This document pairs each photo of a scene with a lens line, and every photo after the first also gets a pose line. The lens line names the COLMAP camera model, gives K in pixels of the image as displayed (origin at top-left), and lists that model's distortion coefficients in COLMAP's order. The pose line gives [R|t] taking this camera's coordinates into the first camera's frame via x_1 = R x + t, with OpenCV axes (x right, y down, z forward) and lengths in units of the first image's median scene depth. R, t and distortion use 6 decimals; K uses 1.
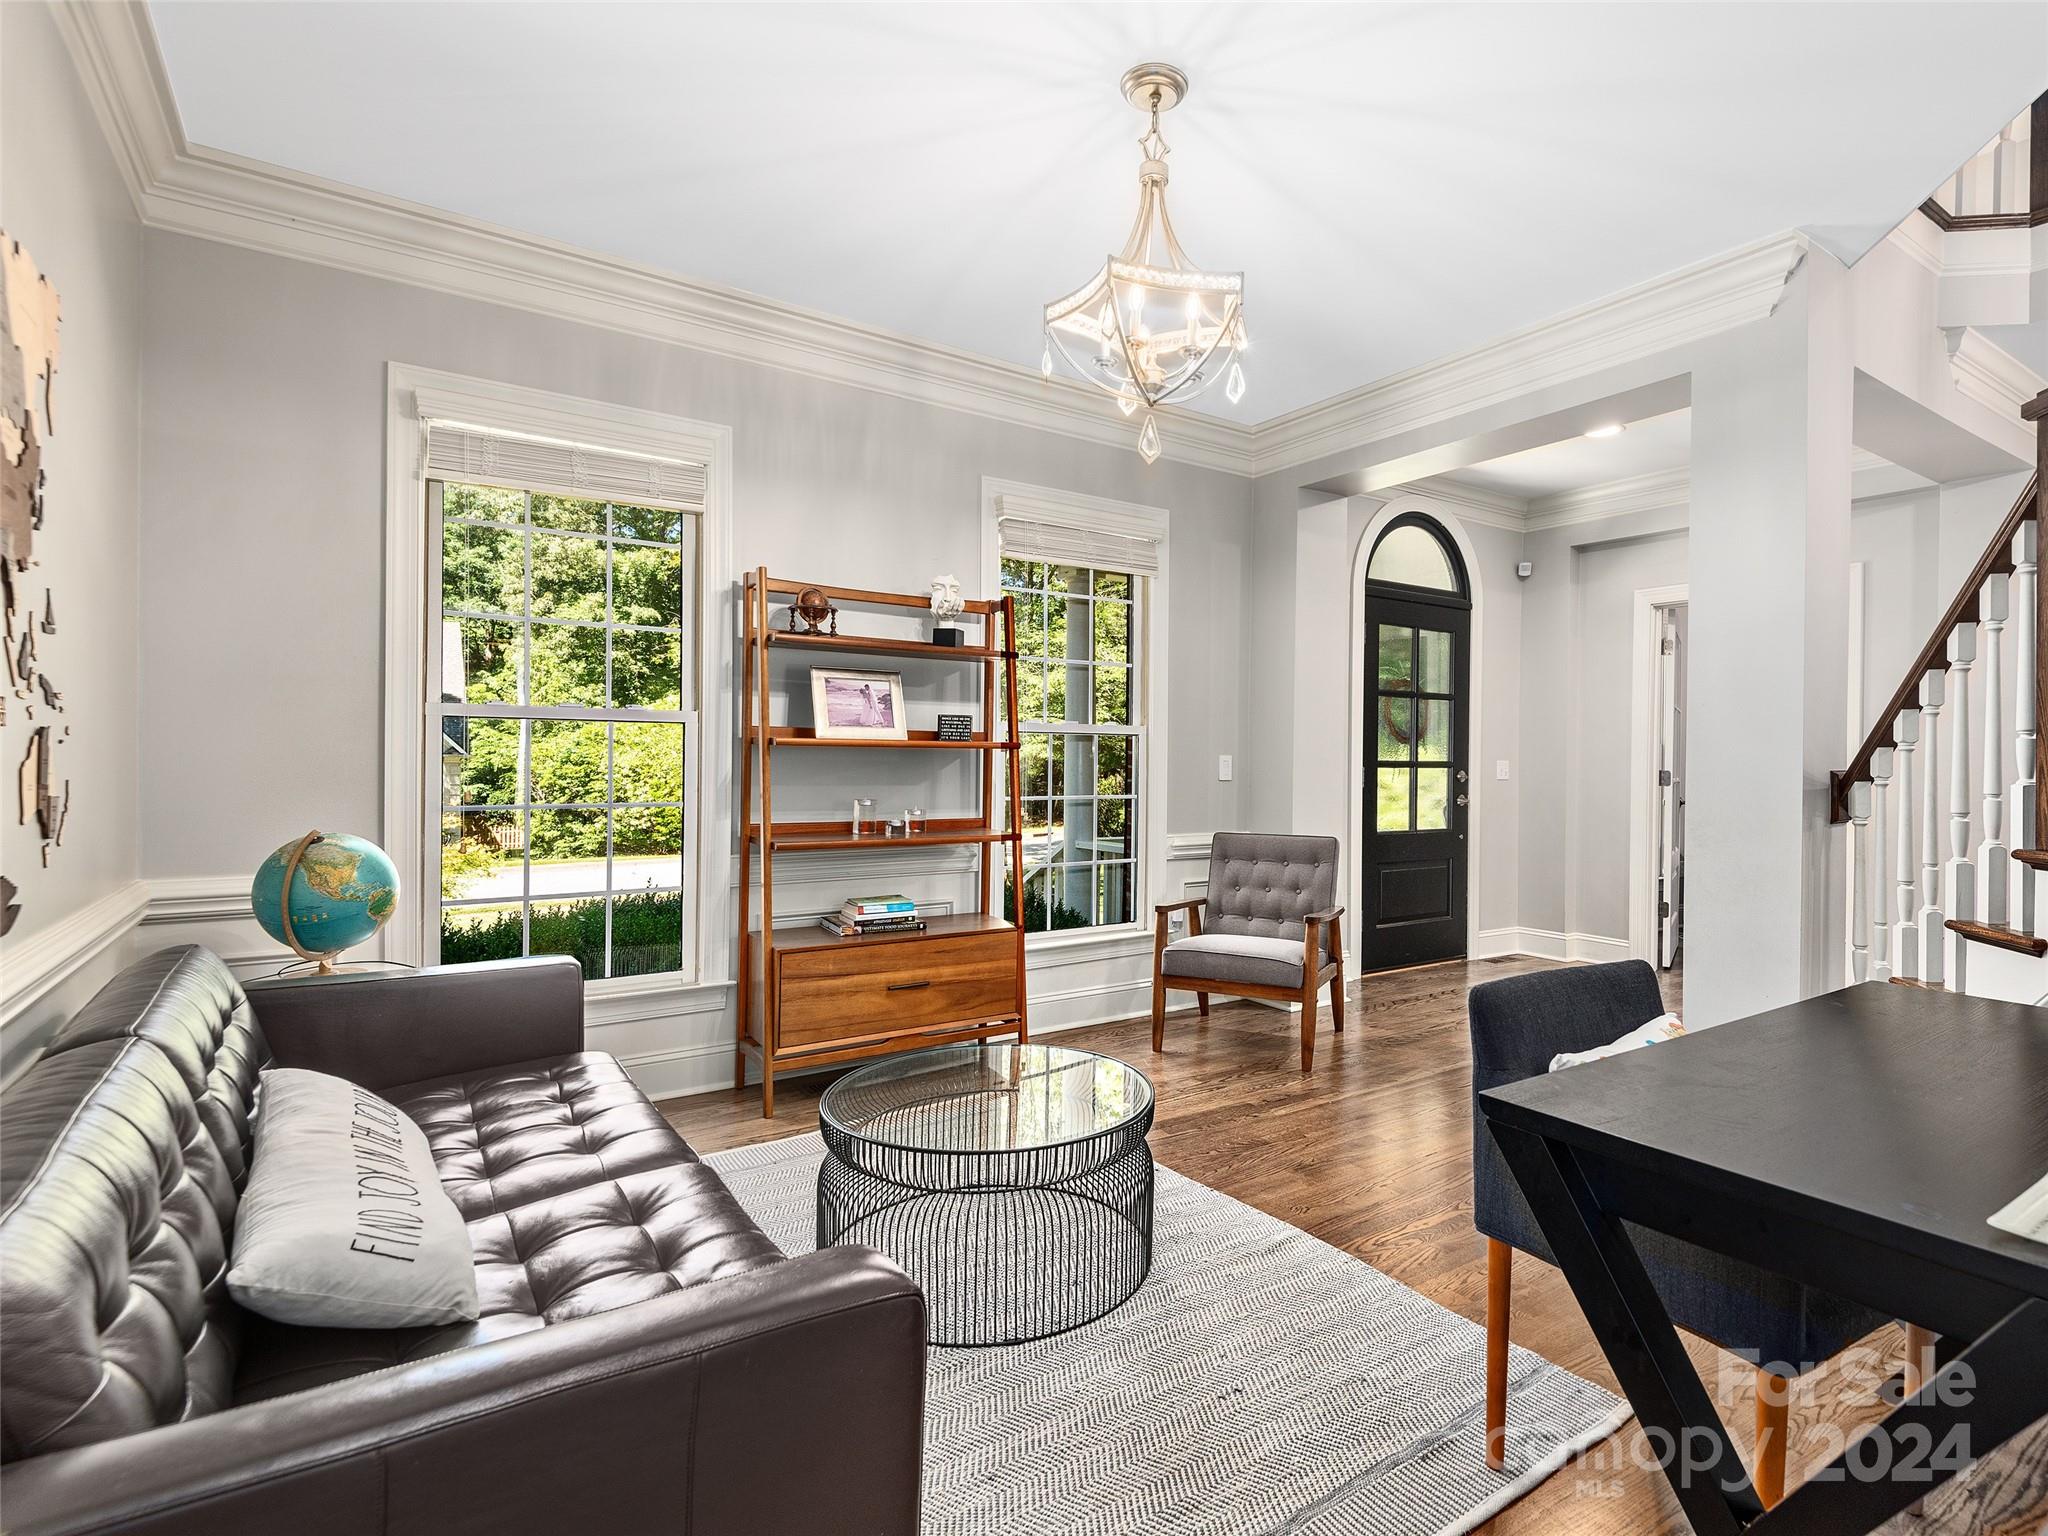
lens RADIAL K [[1080.6, 0, 1030.9], [0, 1080.6, 760.2], [0, 0, 1]] dist [0.012104, -0.000599]
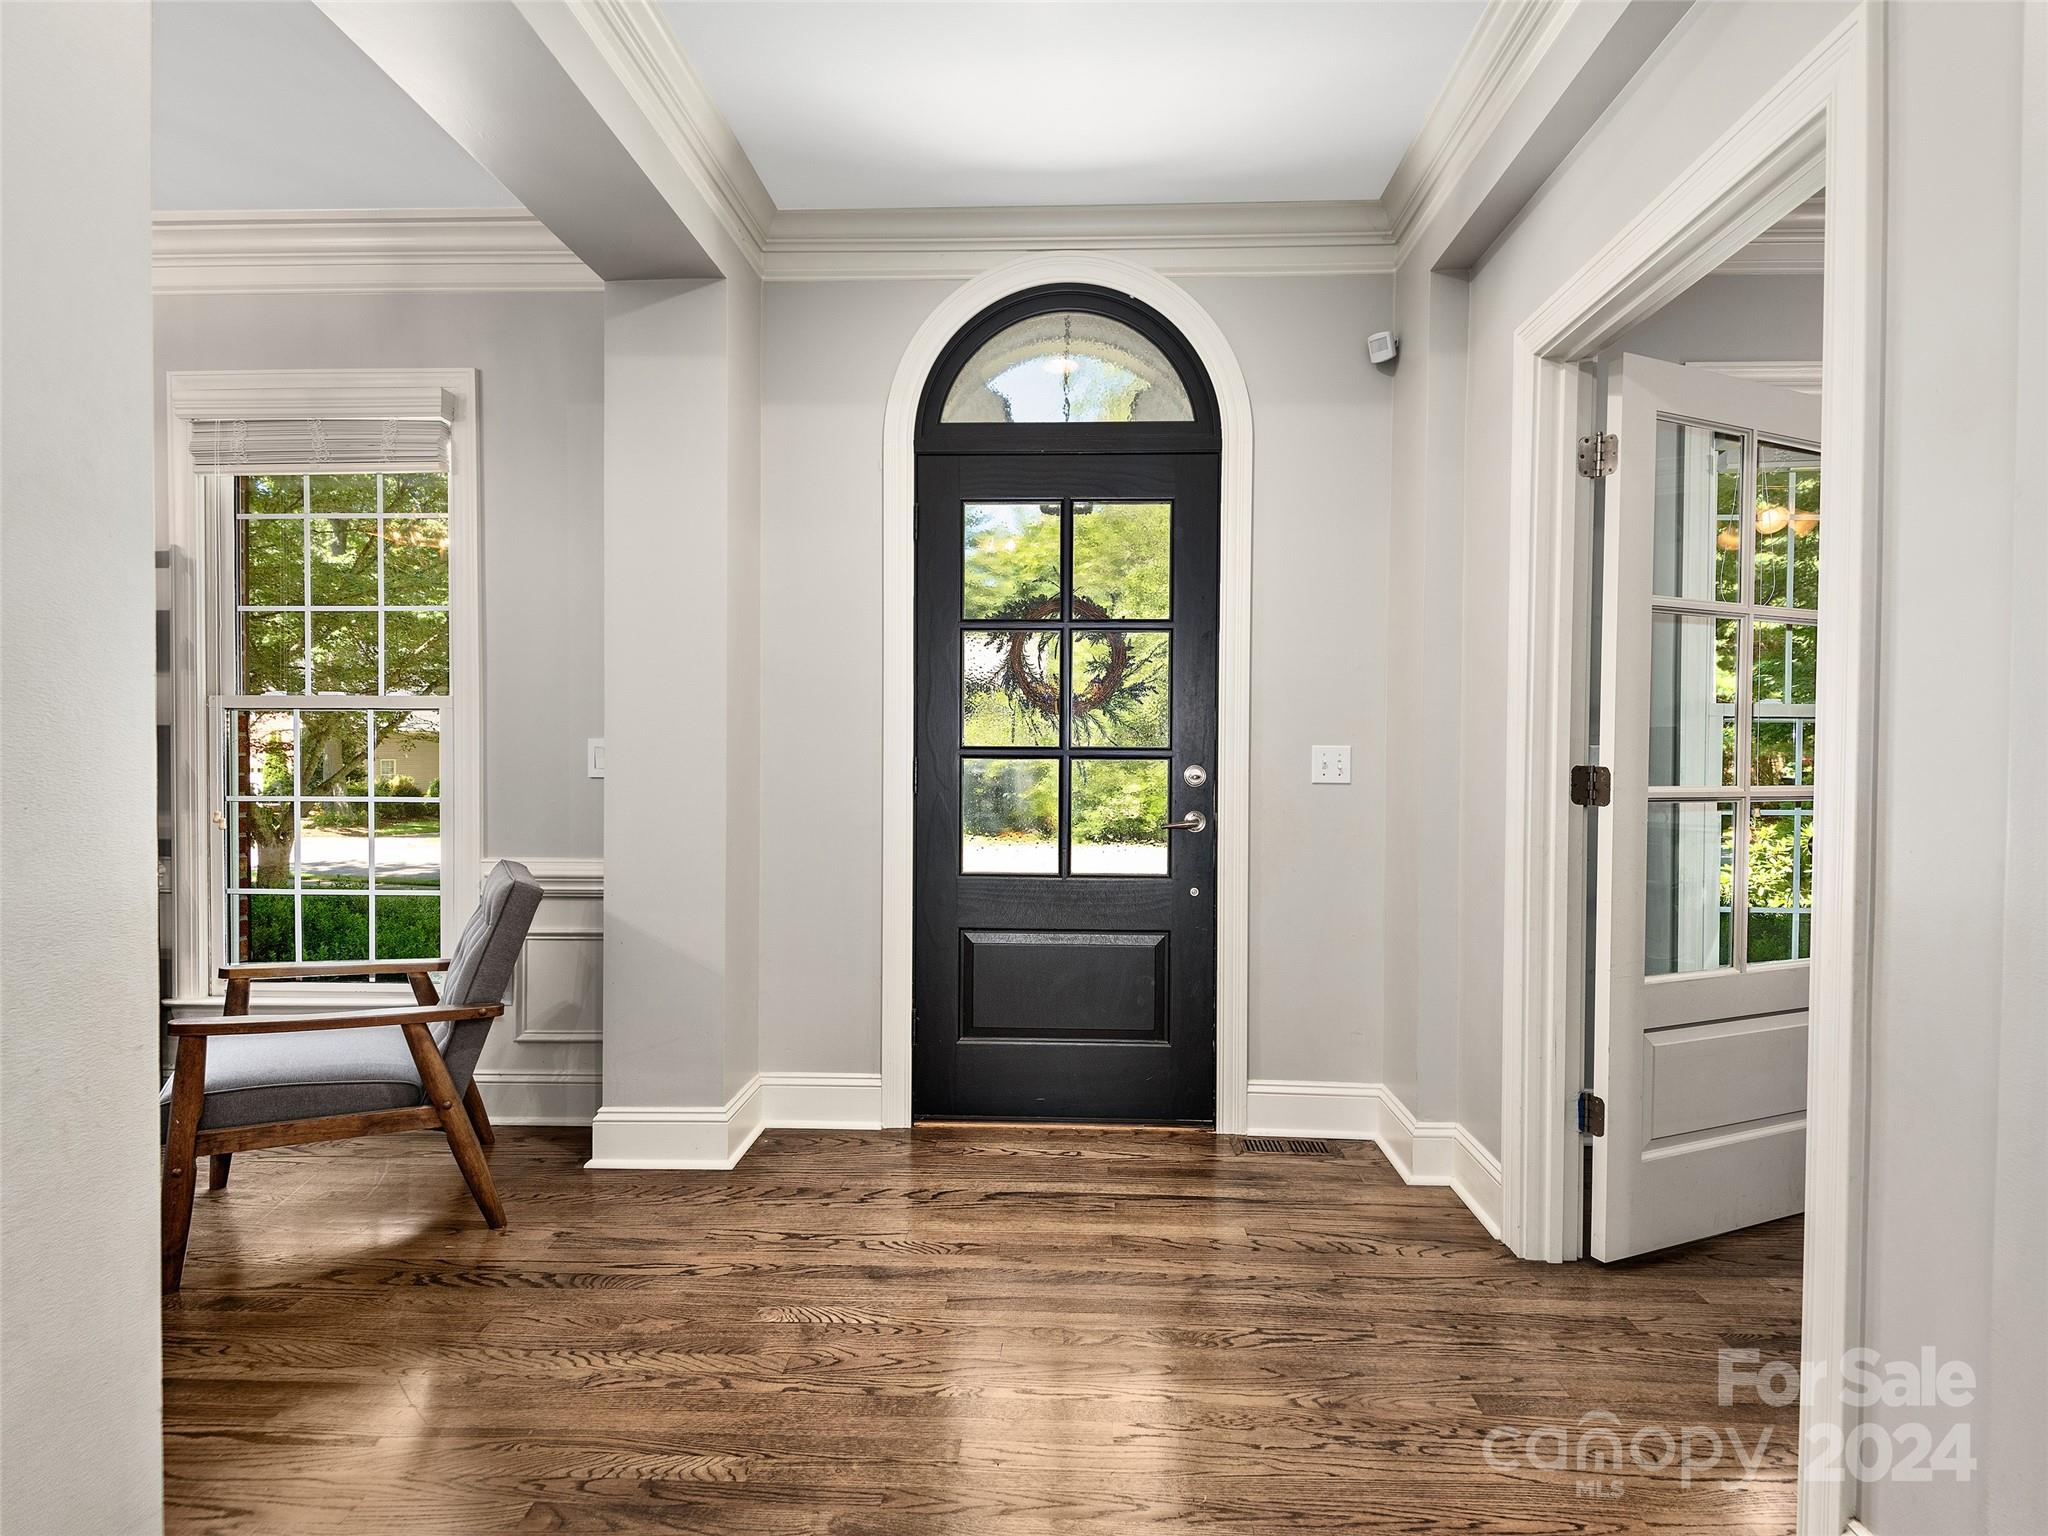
lens RADIAL K [[1080.6, 0, 1030.9], [0, 1080.6, 760.2], [0, 0, 1]] dist [0.012104, -0.000599]
pose [[0.801369, 0.003655, -0.598159, 0.645832], [0.002202, 0.999957, 0.009061, 0.002929], [0.598166, -0.008579, 0.801327, 0.539020]]
